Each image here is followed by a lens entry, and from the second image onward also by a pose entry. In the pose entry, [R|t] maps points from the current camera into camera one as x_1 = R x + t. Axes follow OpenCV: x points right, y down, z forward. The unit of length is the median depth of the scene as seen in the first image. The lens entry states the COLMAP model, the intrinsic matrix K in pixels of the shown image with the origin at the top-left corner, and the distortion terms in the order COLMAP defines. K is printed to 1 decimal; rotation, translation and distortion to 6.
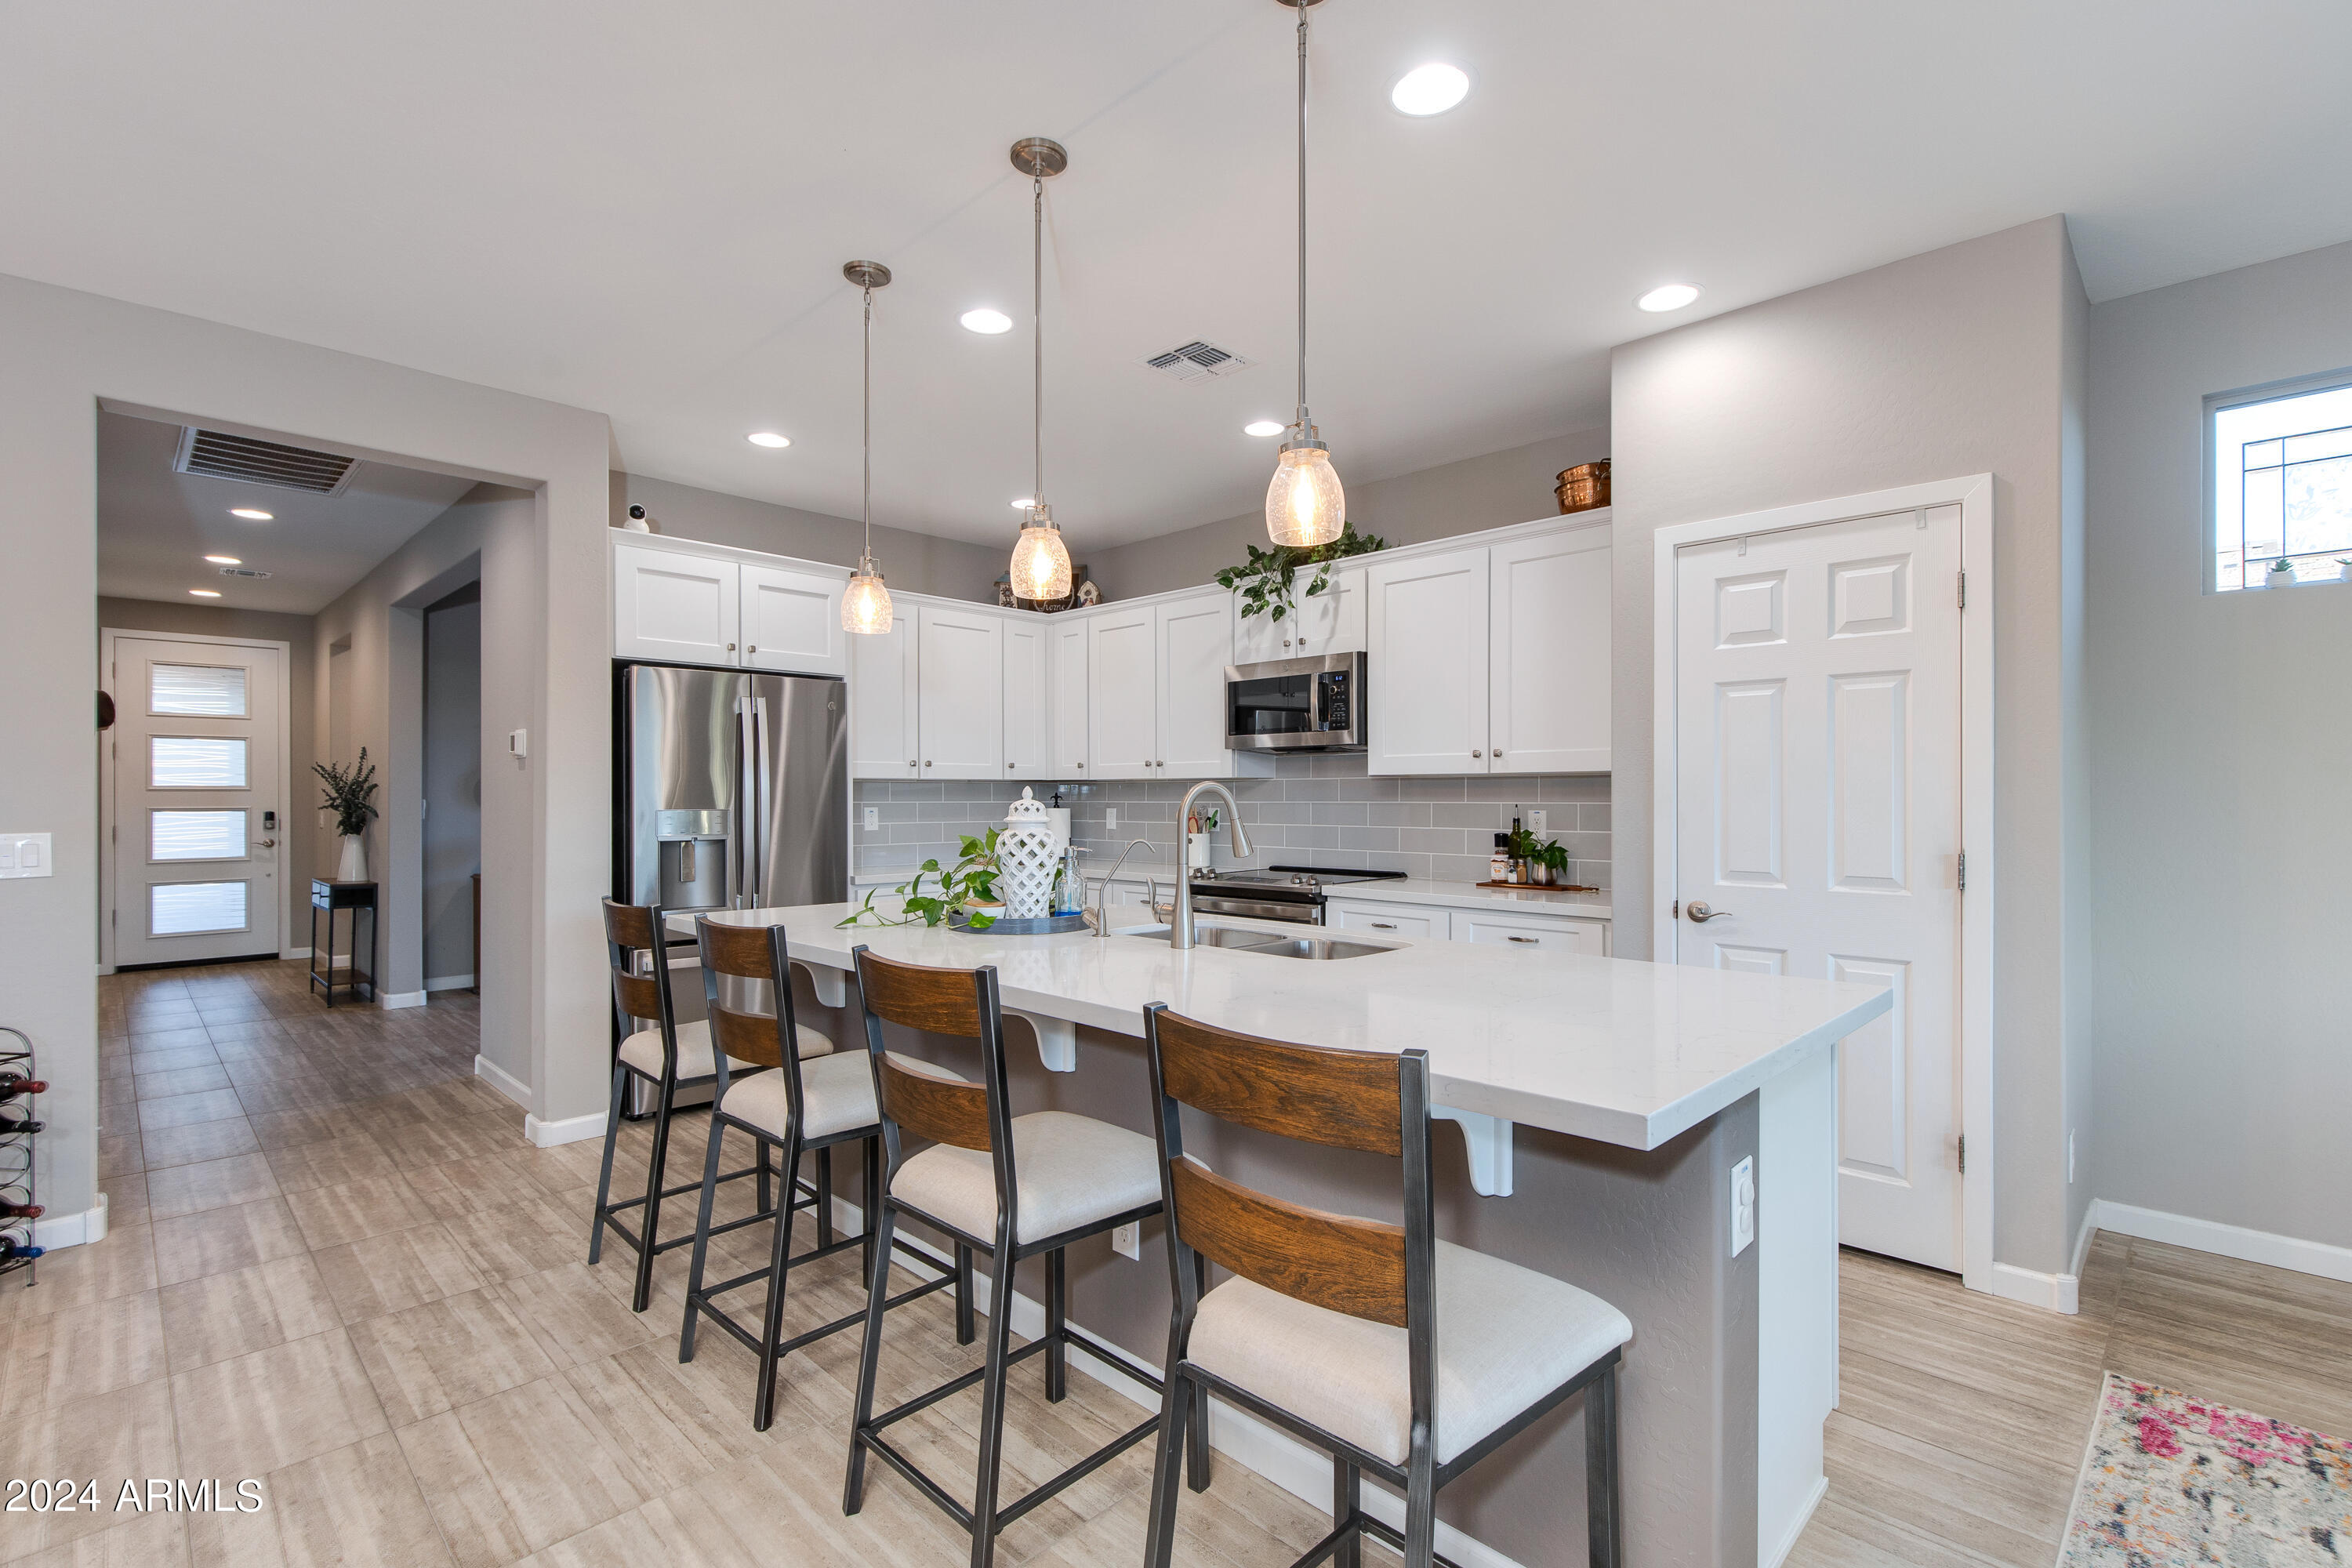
lens RADIAL K [[1066.4, 0, 1174.0], [0, 1066.4, 792.2], [0, 0, 1]] dist [-0.001710, 0.000204]
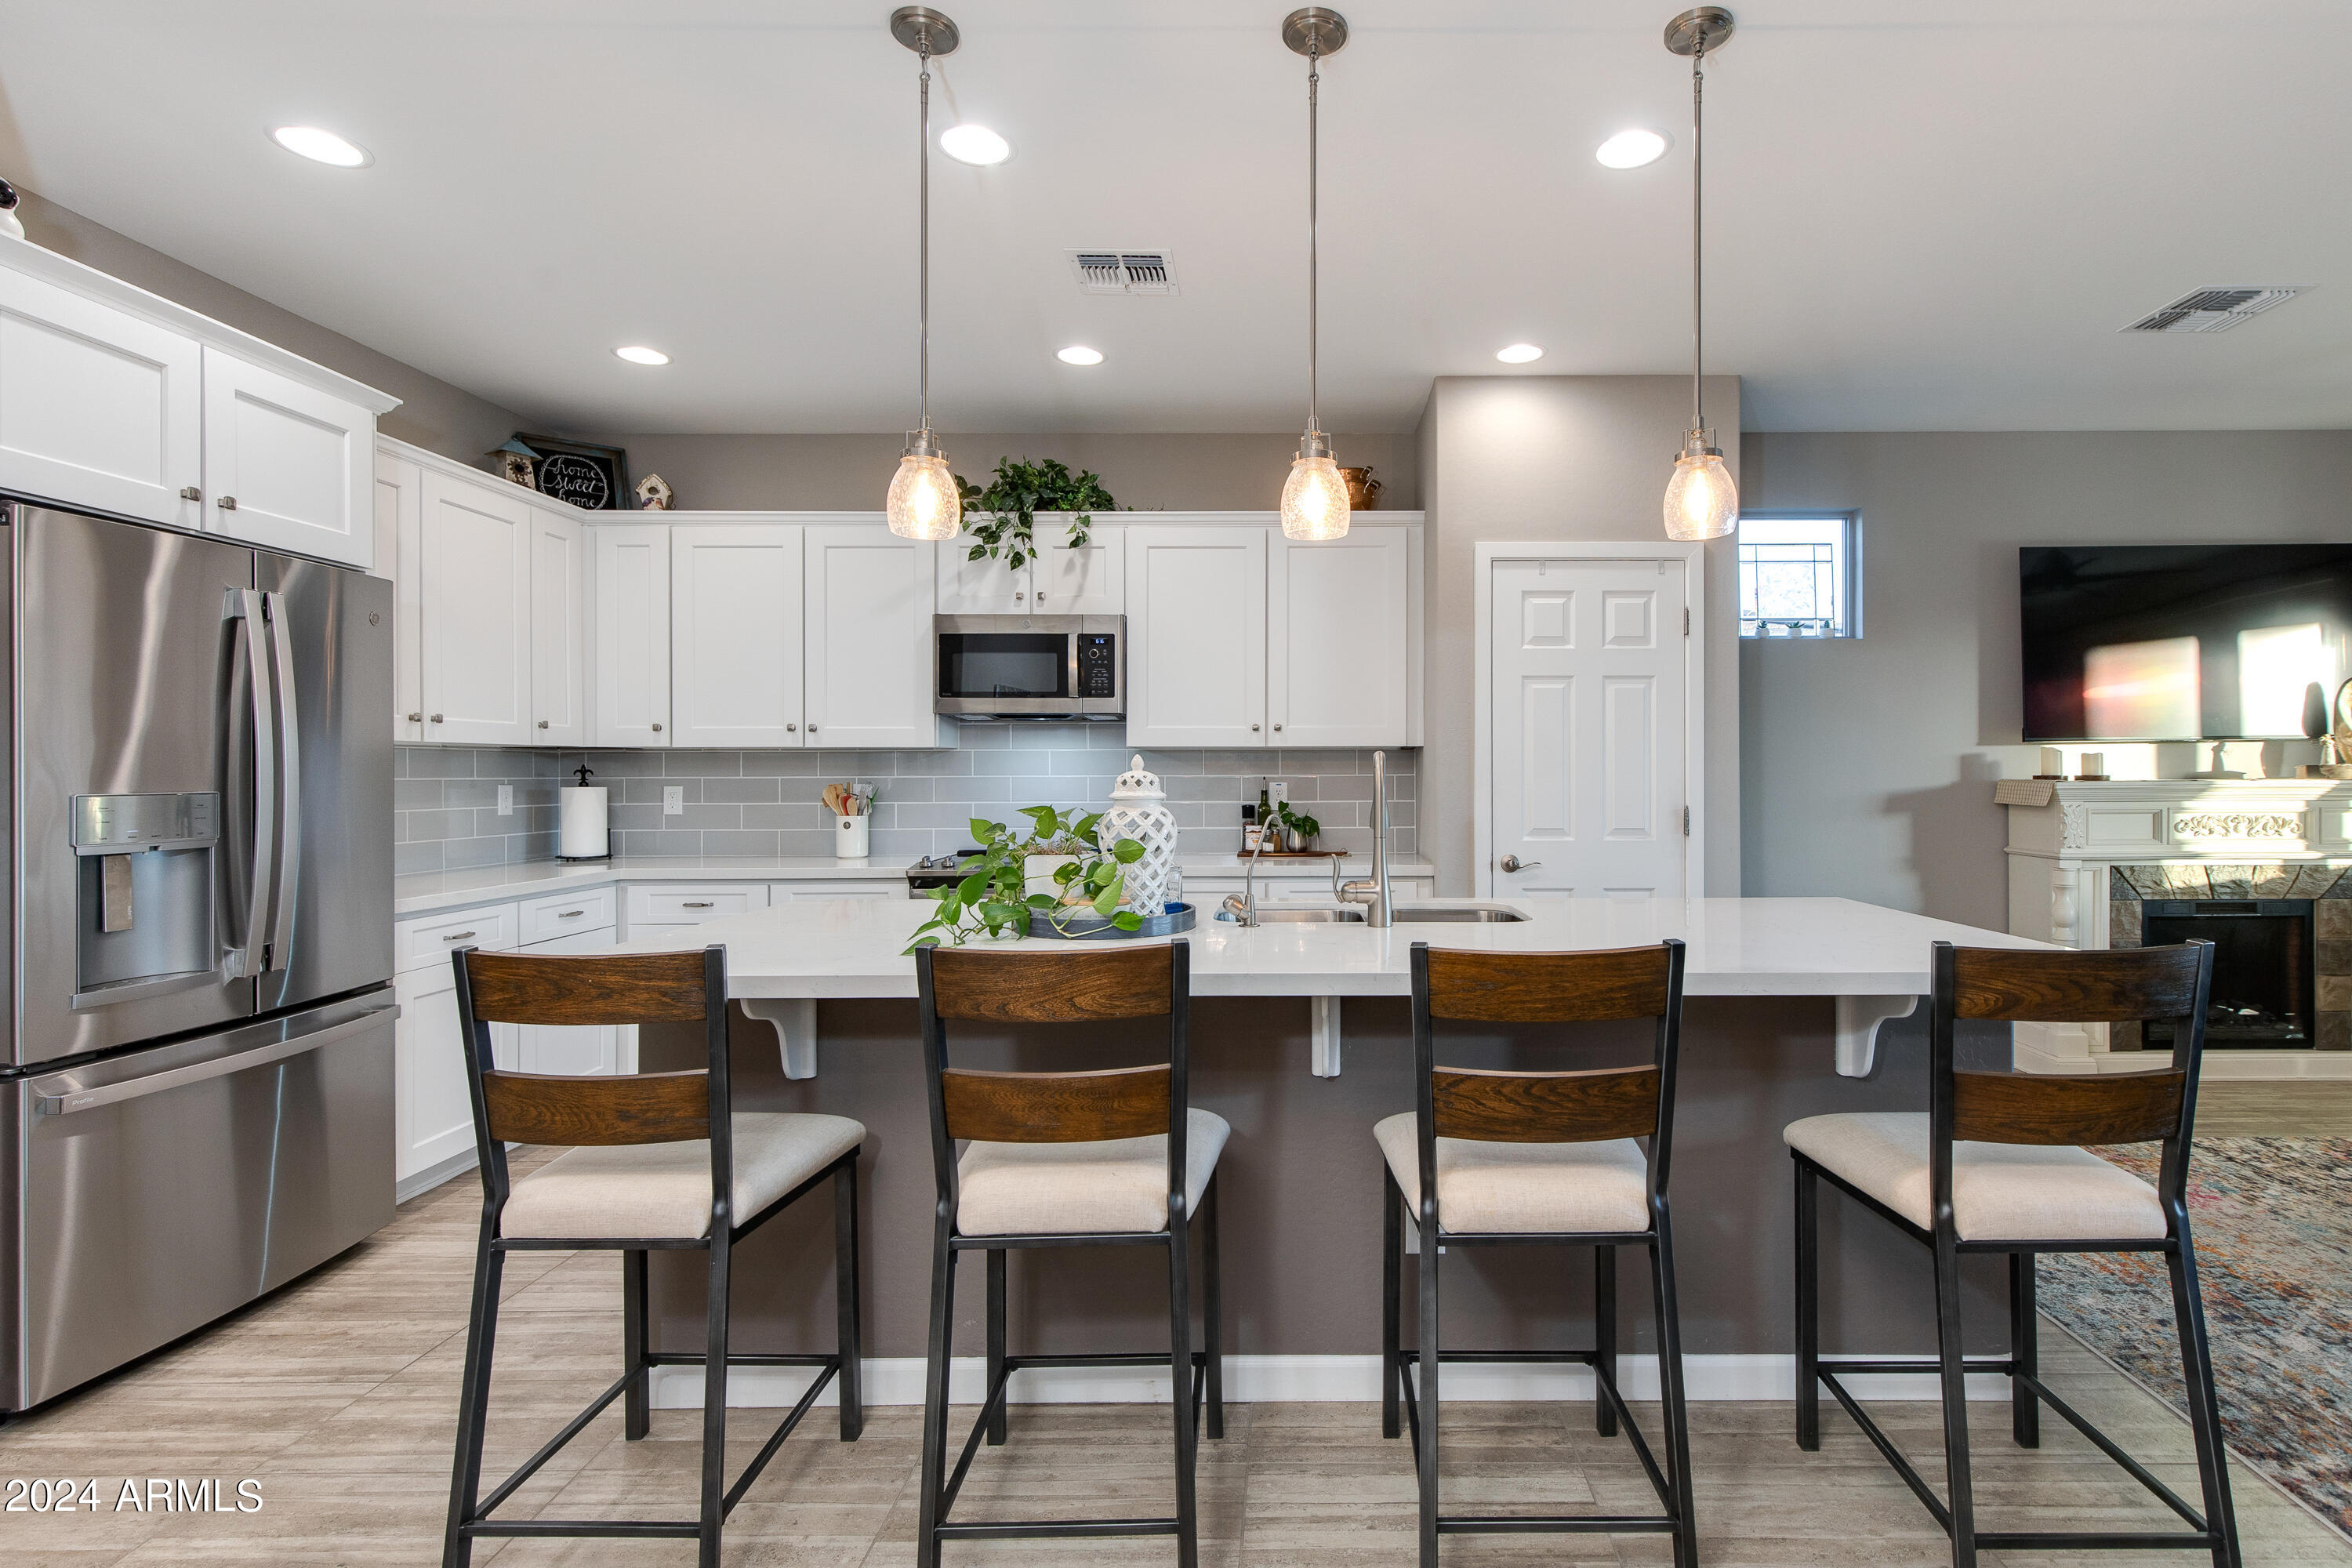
lens RADIAL K [[1168.9, 0, 1177.4], [0, 1168.9, 764.6], [0, 0, 1]] dist [0.001250, 0.000103]
pose [[0.703957, 0.003701, 0.710233, -0.521306], [-0.000969, 0.999990, -0.004251, 0.004157], [-0.710242, 0.002304, 0.703953, 0.242265]]
